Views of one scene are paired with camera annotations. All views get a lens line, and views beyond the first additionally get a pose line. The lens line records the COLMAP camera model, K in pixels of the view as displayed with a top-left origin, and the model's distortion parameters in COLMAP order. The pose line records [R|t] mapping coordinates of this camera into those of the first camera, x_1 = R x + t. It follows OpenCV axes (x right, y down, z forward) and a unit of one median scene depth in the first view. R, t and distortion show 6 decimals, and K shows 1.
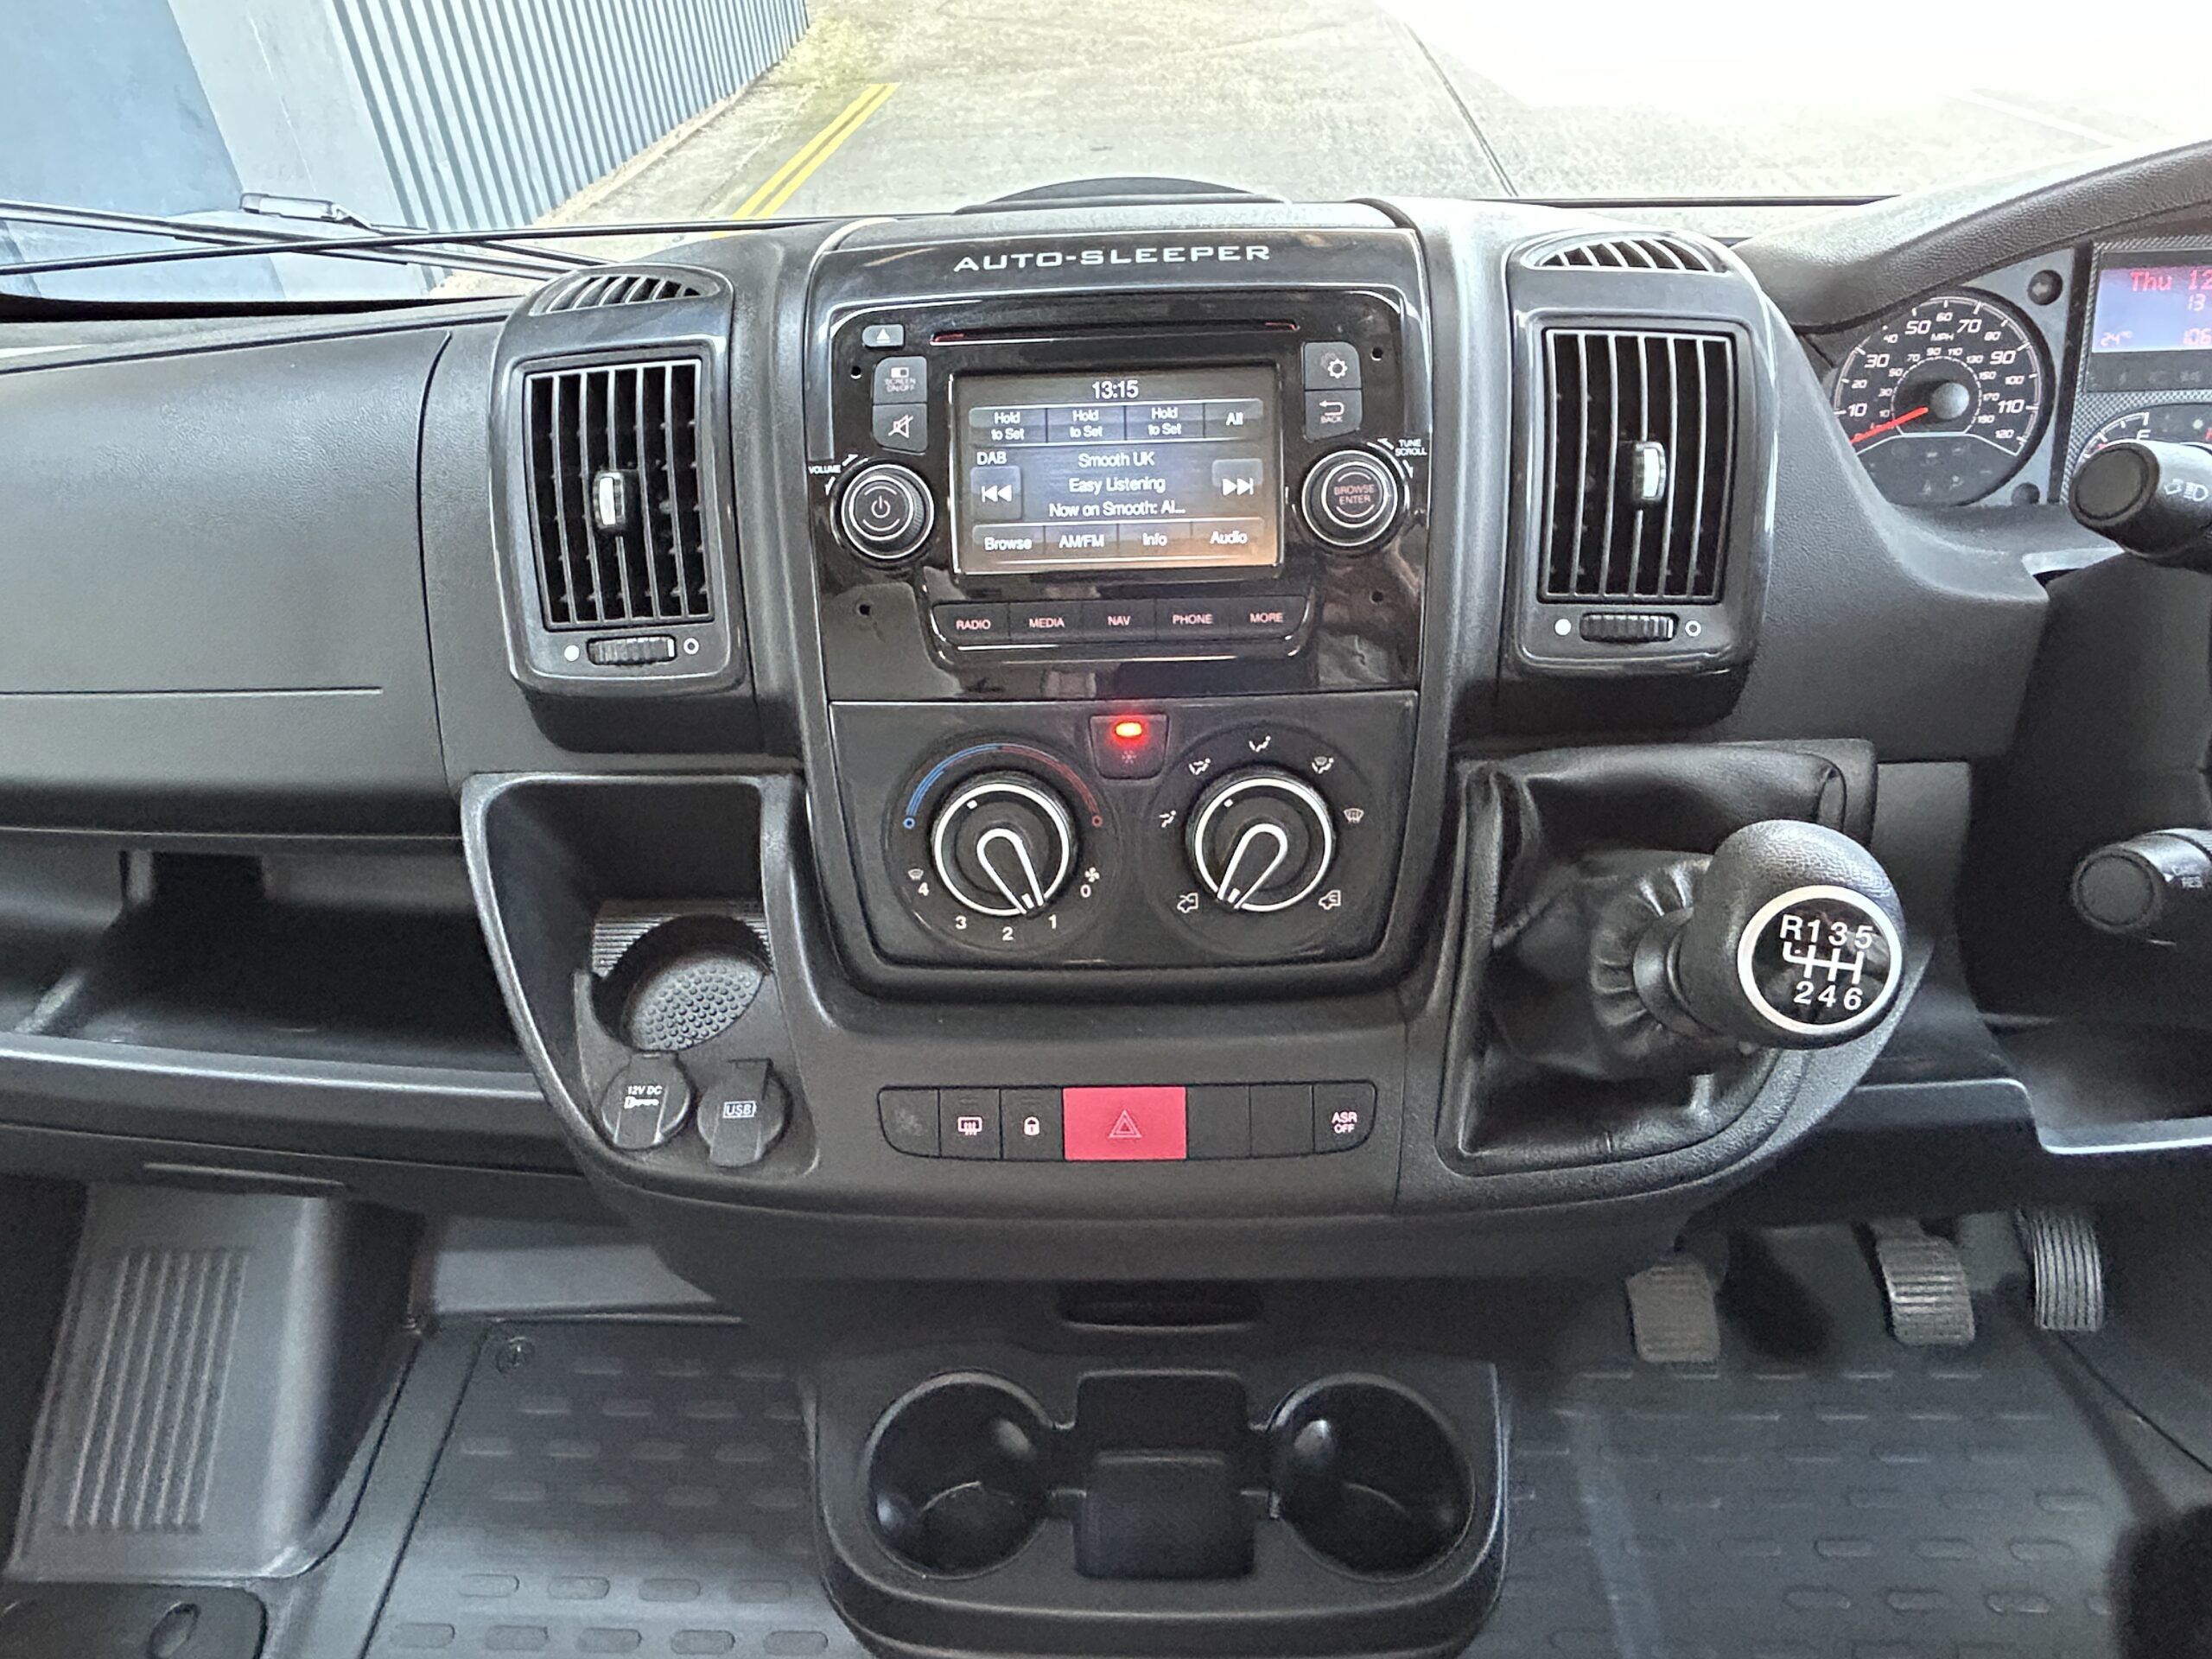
lens RADIAL K [[1395.1, 0, 1080.3], [0, 1395.1, 796.2], [0, 0, 1]] dist [-0.001191, 0.001227]
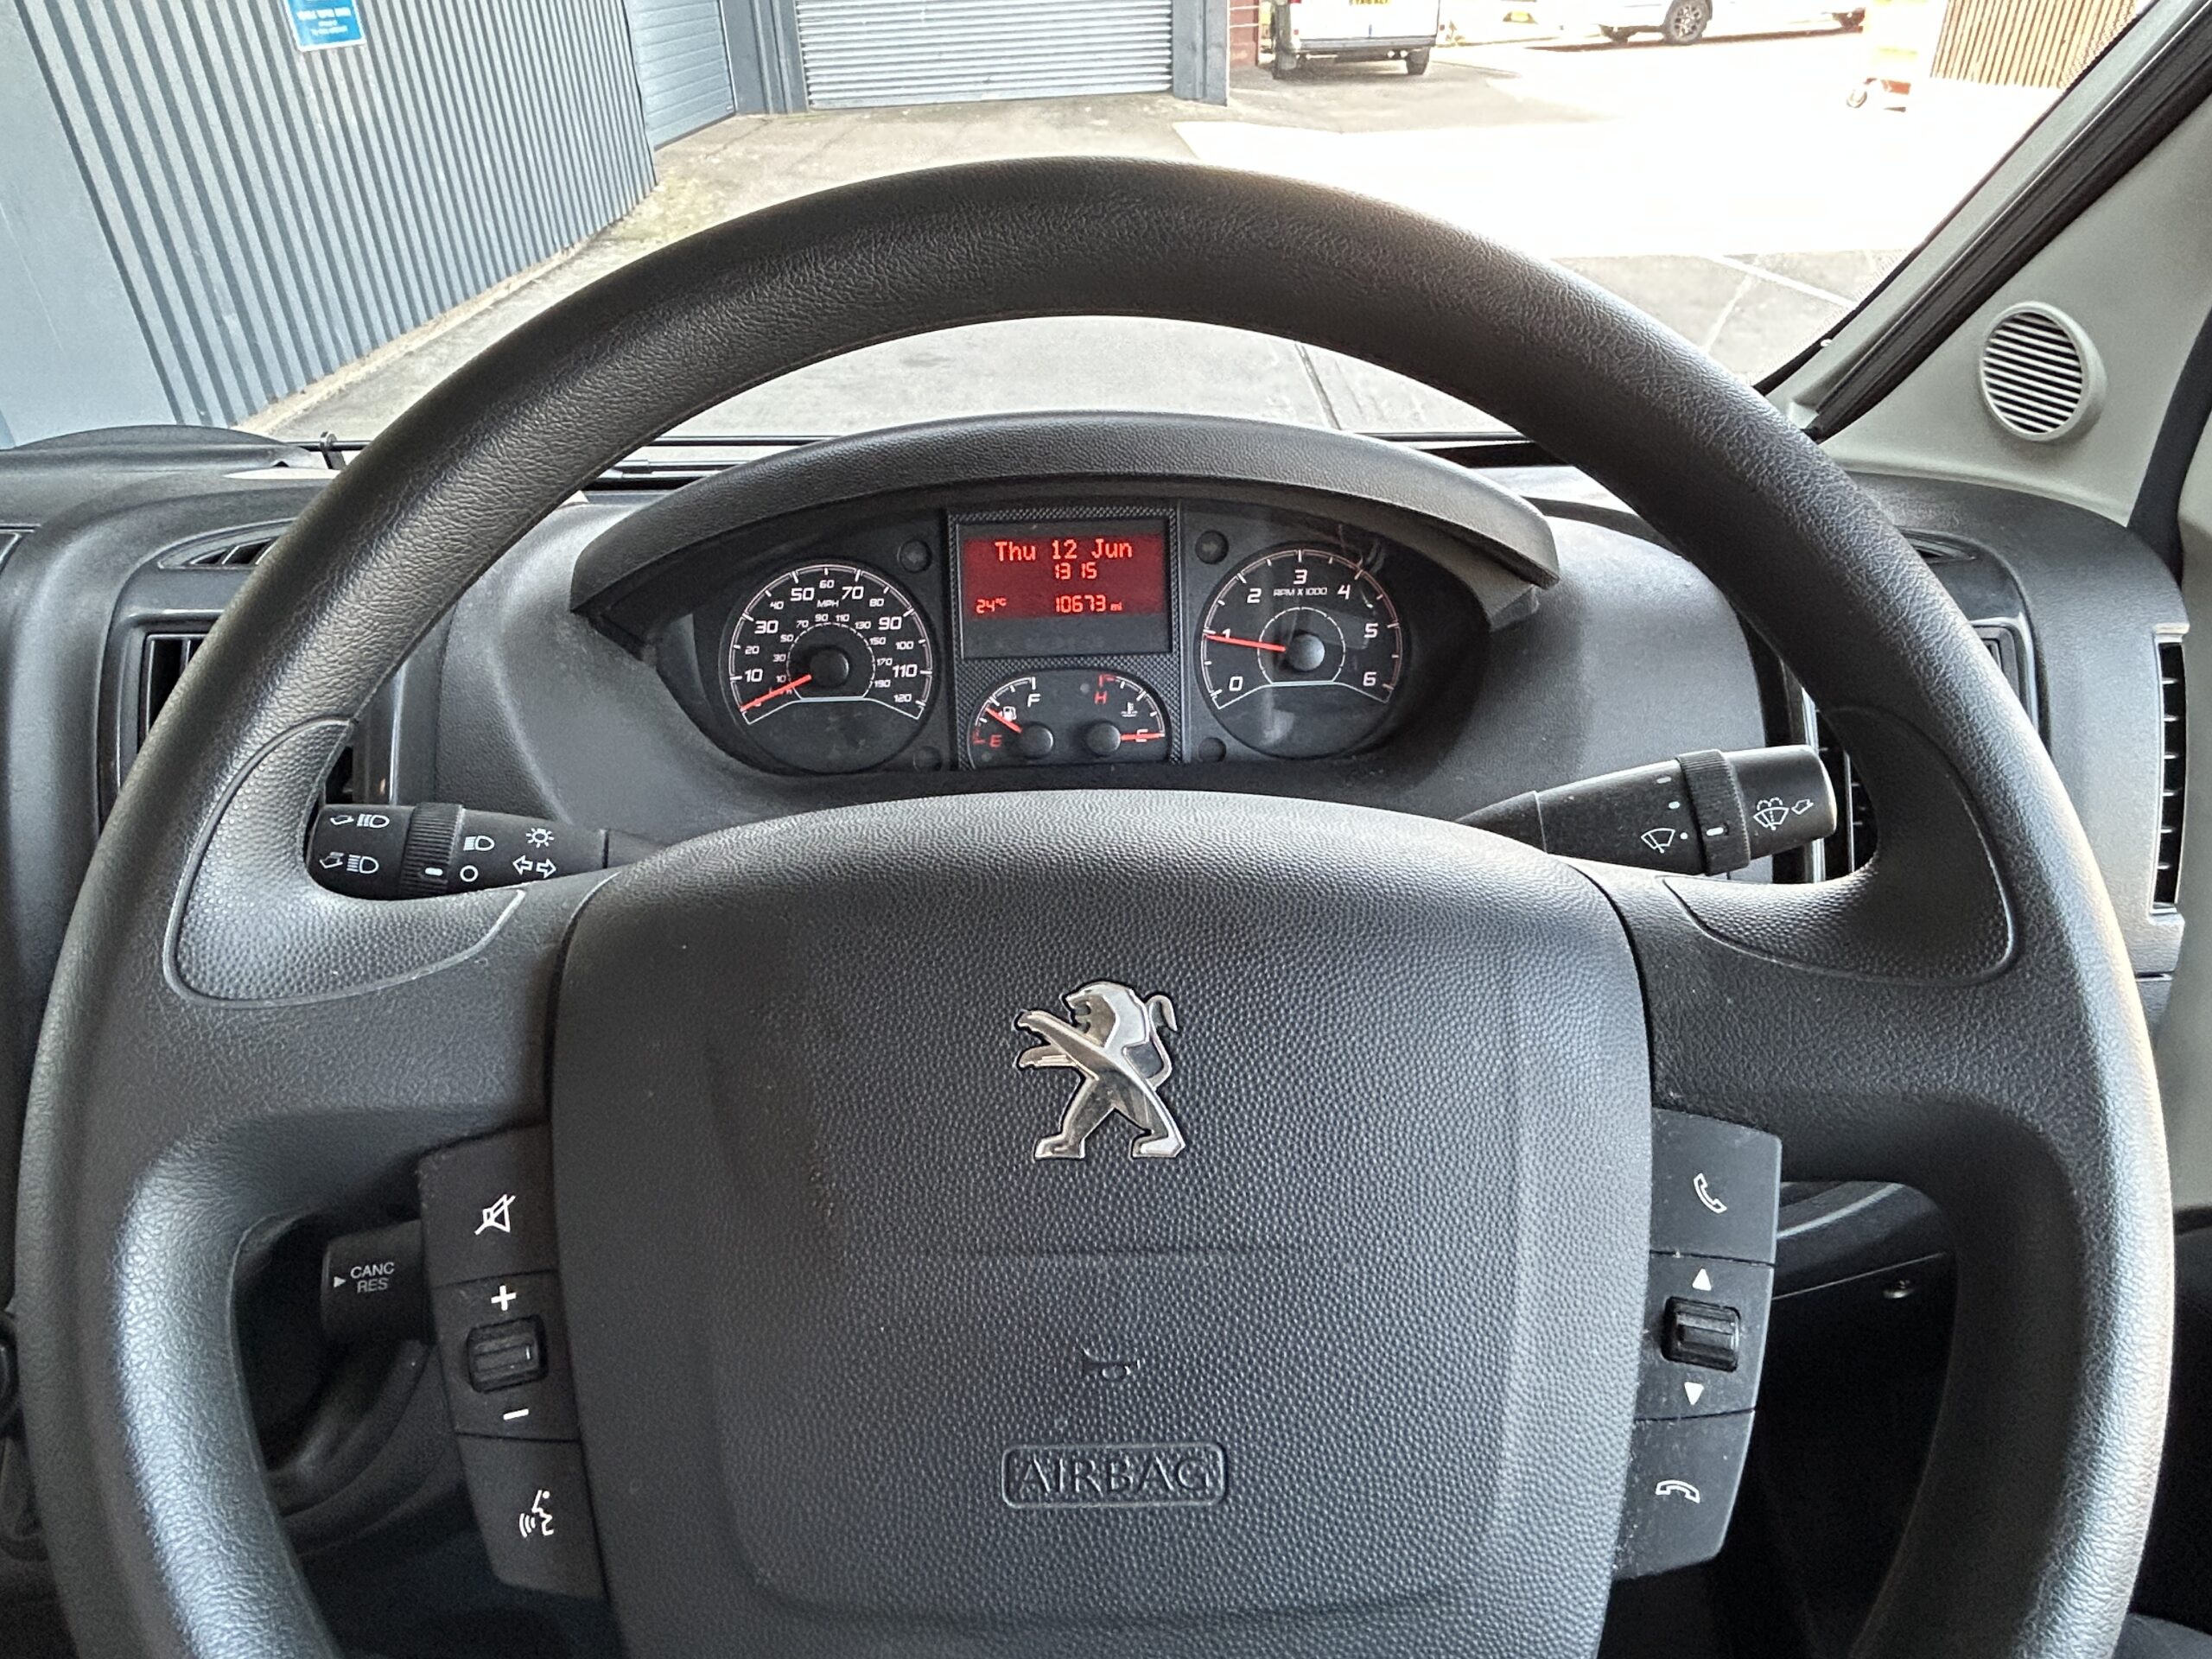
lens RADIAL K [[1395.1, 0, 1073.1], [0, 1395.1, 789.1], [0, 0, 1]] dist [-0.001191, 0.001227]
pose [[0.997976, -0.014331, 0.061953, 0.744141], [0.020076, 0.995452, -0.093125, -0.104527], [-0.060337, 0.094181, 0.993725, 0.018360]]
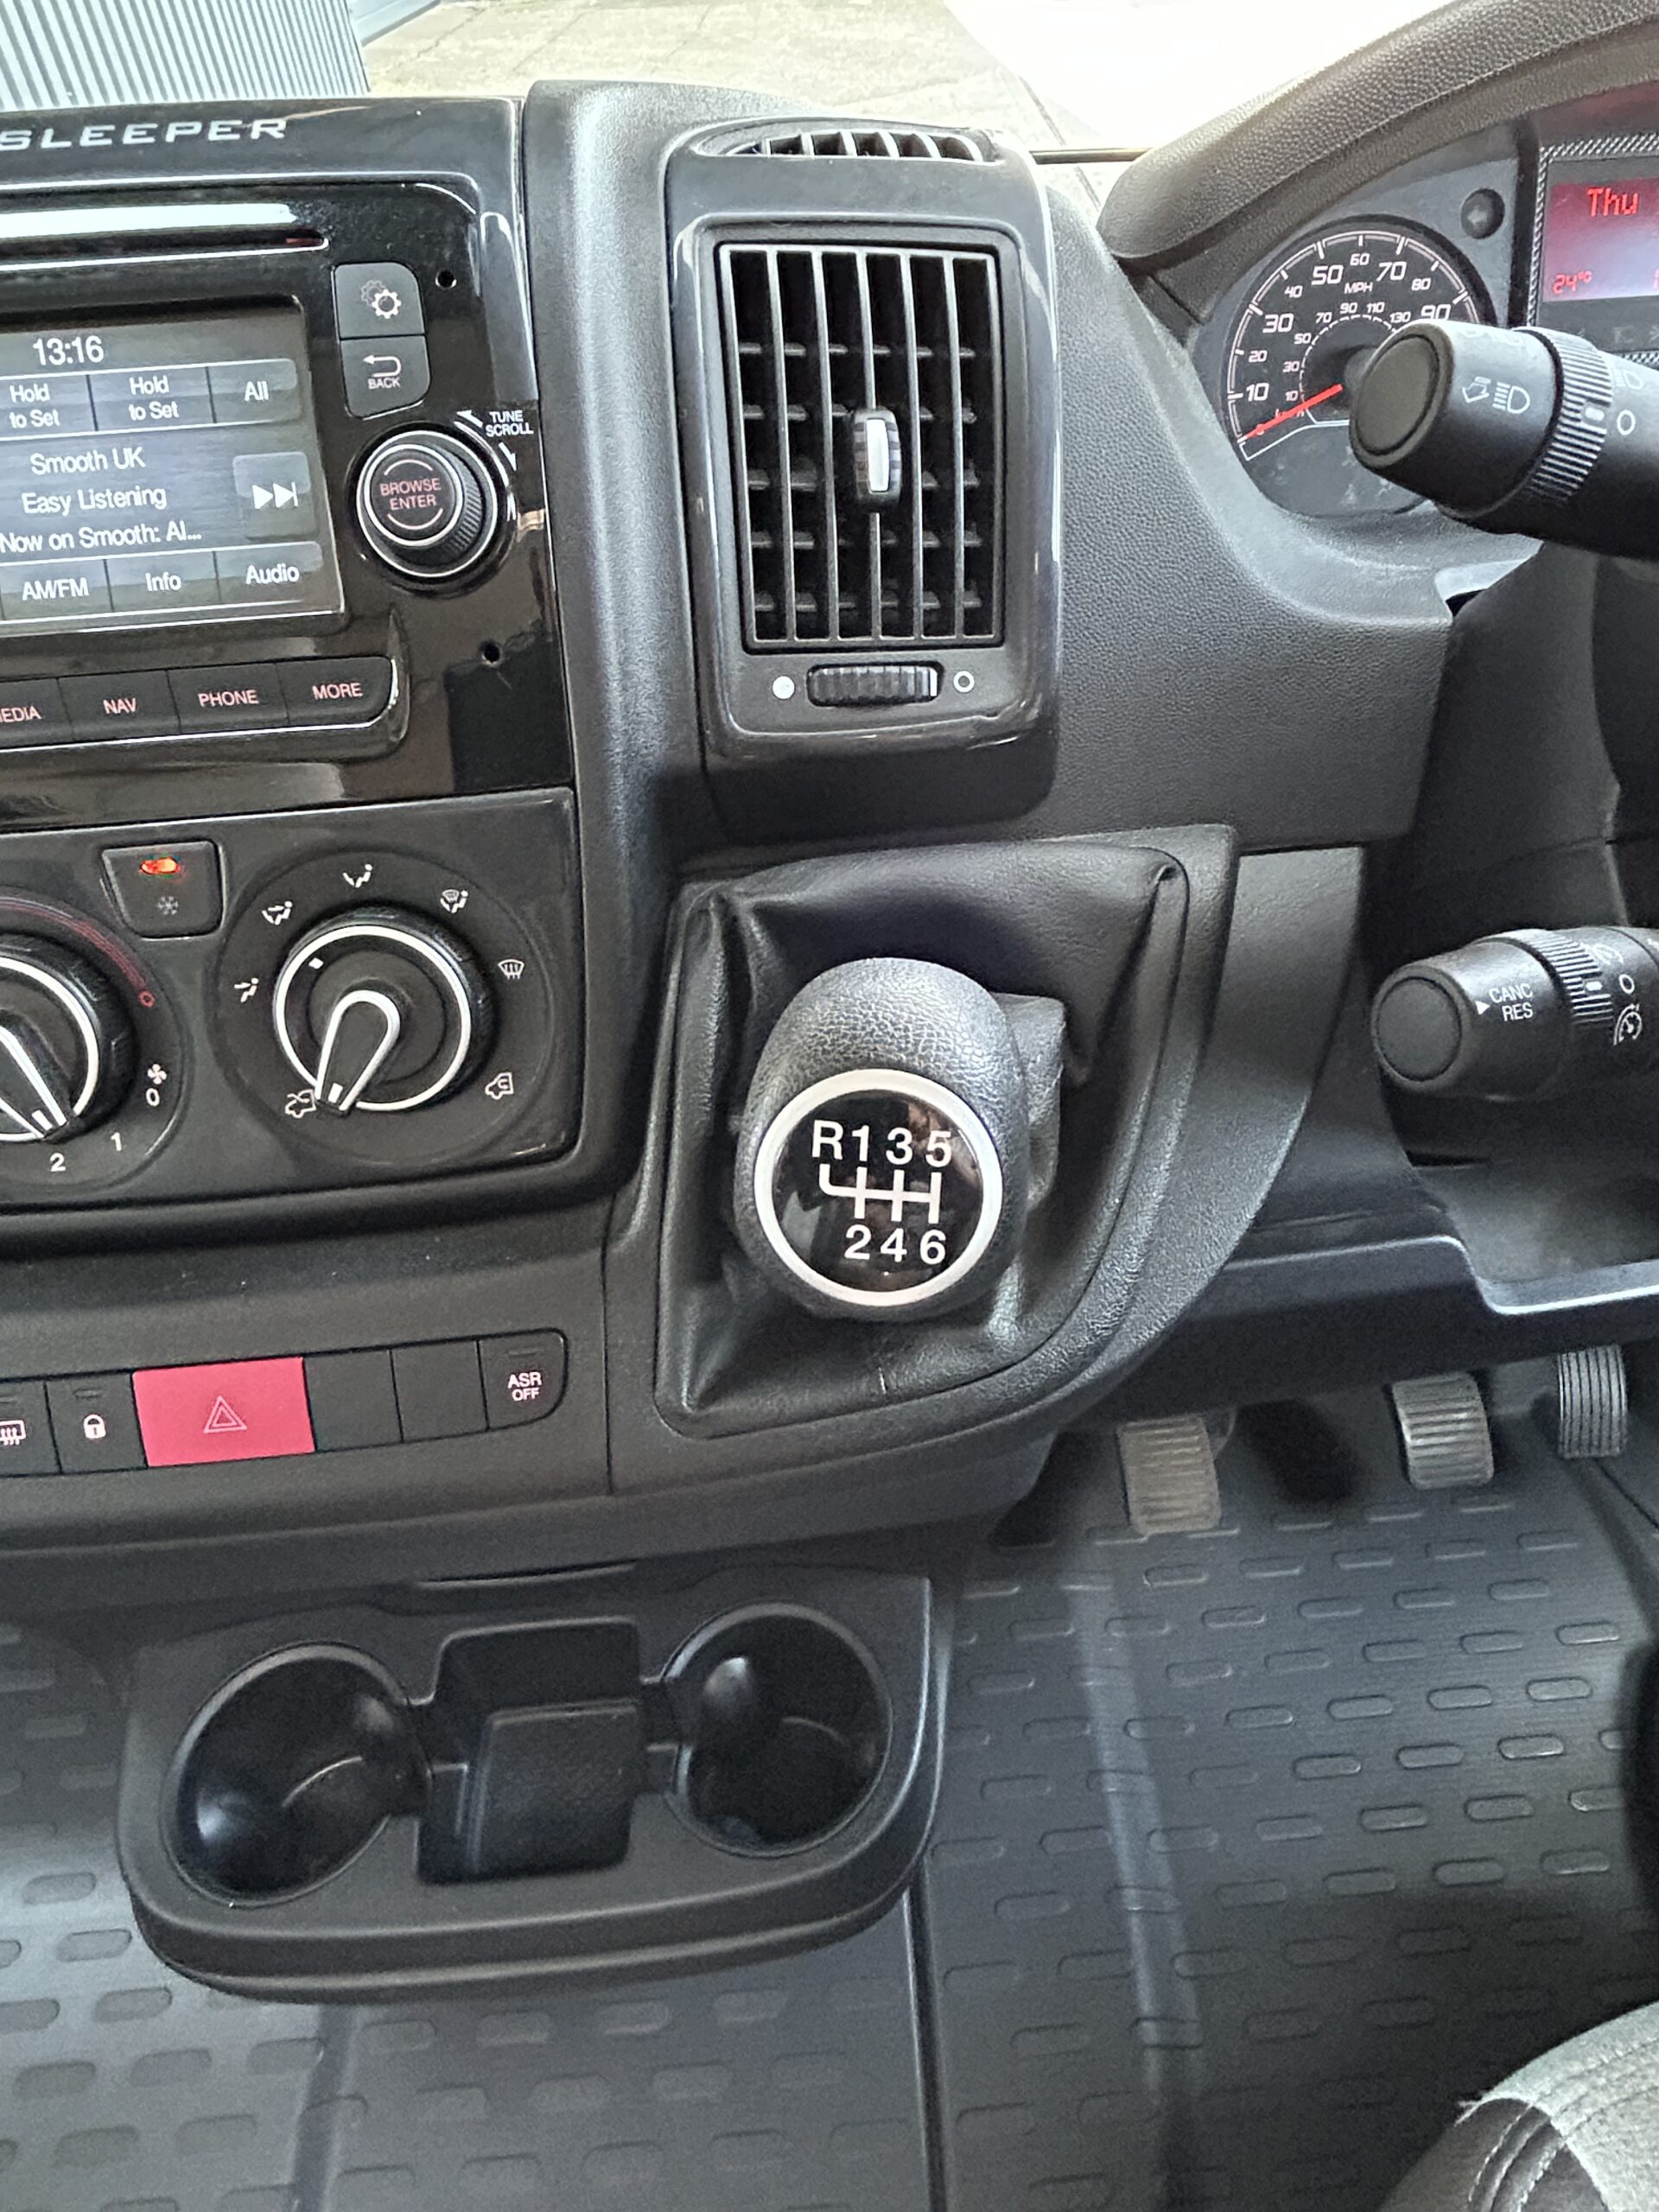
lens RADIAL K [[1395.1, 0, 872.5], [0, 1395.1, 1078.8], [0, 0, 1]] dist [-0.001191, 0.001227]
pose [[0.994639, -0.067673, 0.078192, 0.269094], [0.058710, 0.992003, 0.111728, 0.000420], [-0.085128, -0.106538, 0.990658, 0.222305]]
